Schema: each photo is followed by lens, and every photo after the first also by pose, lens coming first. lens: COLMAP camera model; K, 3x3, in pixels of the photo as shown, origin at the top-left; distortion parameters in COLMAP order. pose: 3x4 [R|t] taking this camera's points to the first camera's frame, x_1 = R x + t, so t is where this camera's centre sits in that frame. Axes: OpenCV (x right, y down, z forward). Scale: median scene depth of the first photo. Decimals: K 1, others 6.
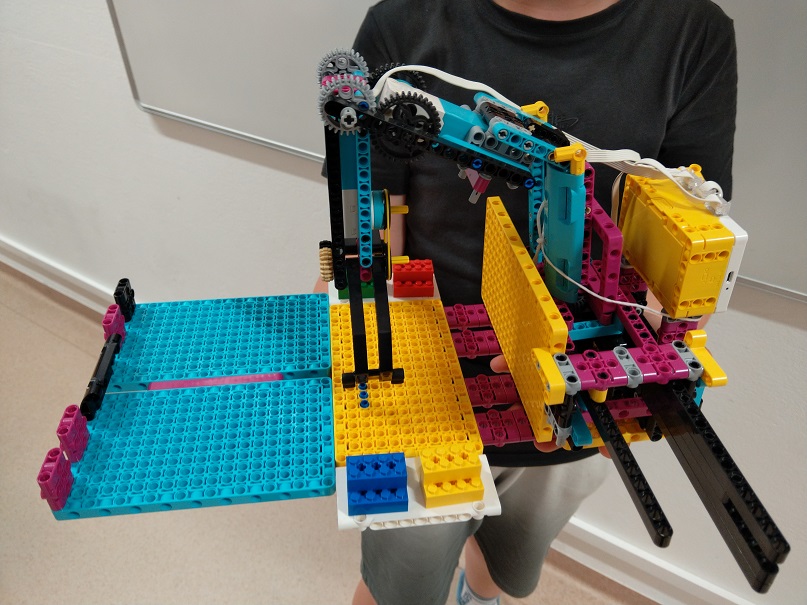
lens RADIAL K [[630.5, 0, 400.3], [0, 630.5, 299.2], [0, 0, 1]] dist [-0.010373, -0.004865]
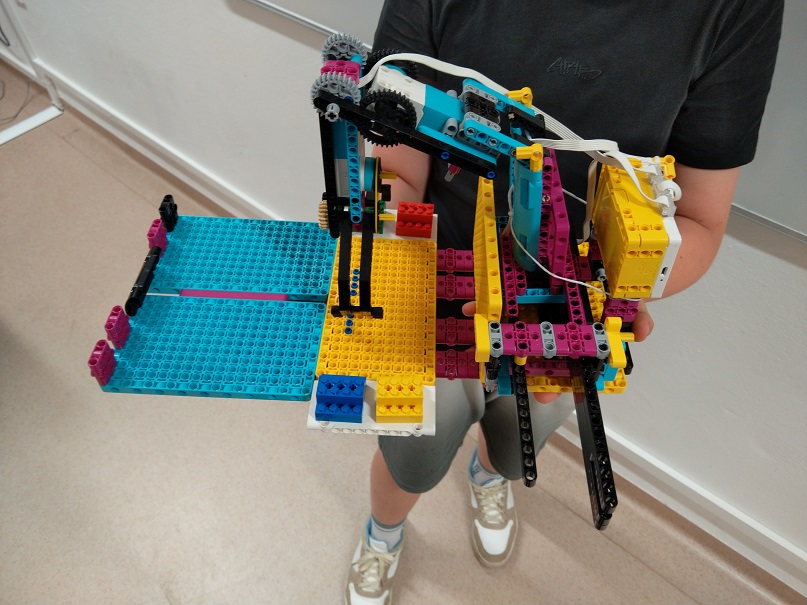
lens RADIAL K [[626.2, 0, 406.7], [0, 626.2, 306.1], [0, 0, 1]] dist [0.004208, -0.008159]
pose [[0.987386, 0.130014, -0.090356, 0.172752], [-0.108055, 0.970477, 0.215634, -0.167391], [0.115724, -0.203151, 0.972285, -0.170836]]
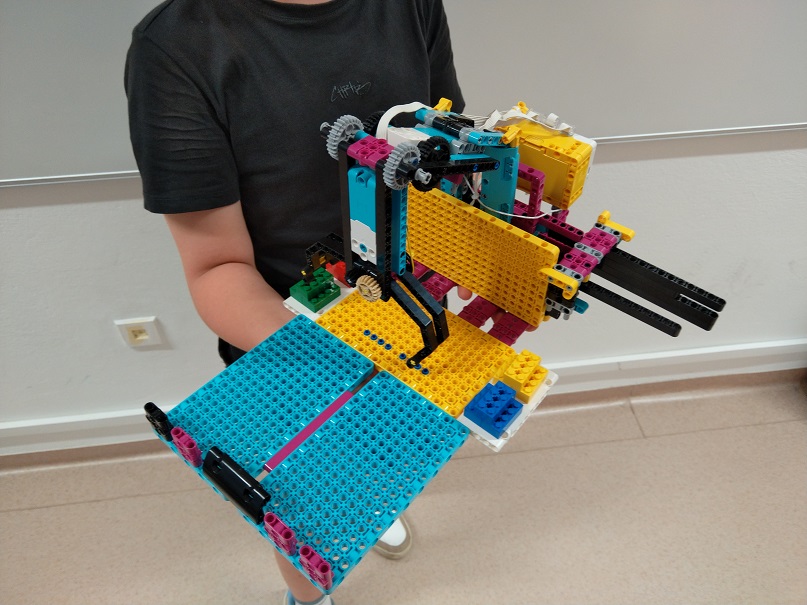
lens RADIAL K [[634.2, 0, 400.6], [0, 634.2, 324.2], [0, 0, 1]] dist [0.008605, -0.056017]
pose [[0.736605, -0.489714, 0.466469, -0.711154], [0.396582, 0.871446, 0.288625, -0.335553], [-0.547846, -0.027609, 0.836124, -0.049830]]
